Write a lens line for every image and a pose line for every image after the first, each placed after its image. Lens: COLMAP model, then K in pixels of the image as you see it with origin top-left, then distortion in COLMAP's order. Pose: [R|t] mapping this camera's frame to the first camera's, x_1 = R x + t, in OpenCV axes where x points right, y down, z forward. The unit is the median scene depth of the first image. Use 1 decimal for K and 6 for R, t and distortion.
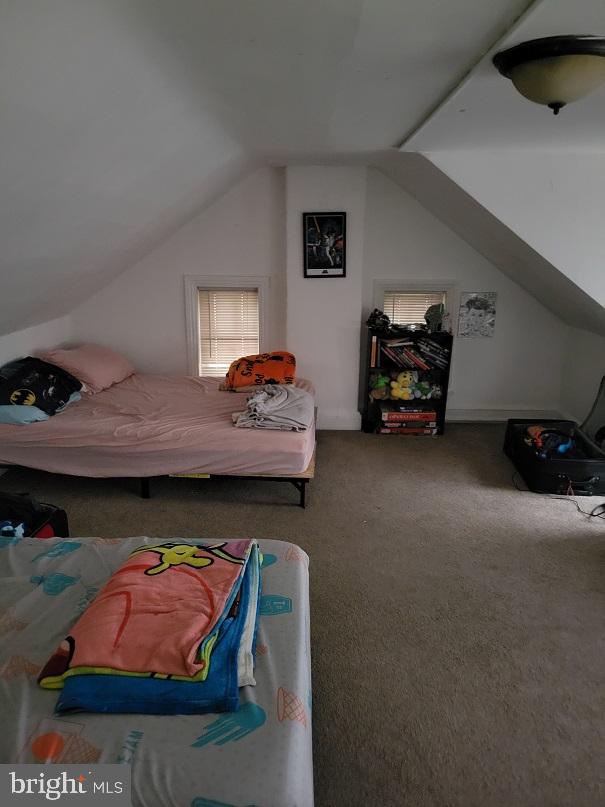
lens RADIAL K [[639.5, 0, 302.5], [0, 639.5, 403.5], [0, 0, 1]] dist [0.027919, -0.000101]
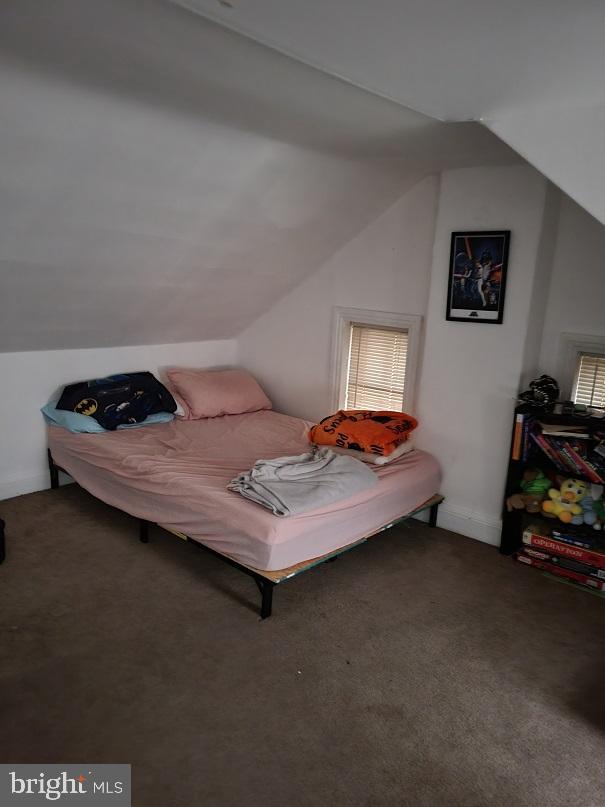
lens RADIAL K [[639.5, 0, 302.5], [0, 639.5, 403.5], [0, 0, 1]] dist [0.027919, -0.000101]
pose [[0.750891, 0.165422, -0.639373, 0.366770], [-0.209917, 0.977698, 0.006425, -0.072574], [0.626177, 0.129391, 0.768870, 0.343705]]
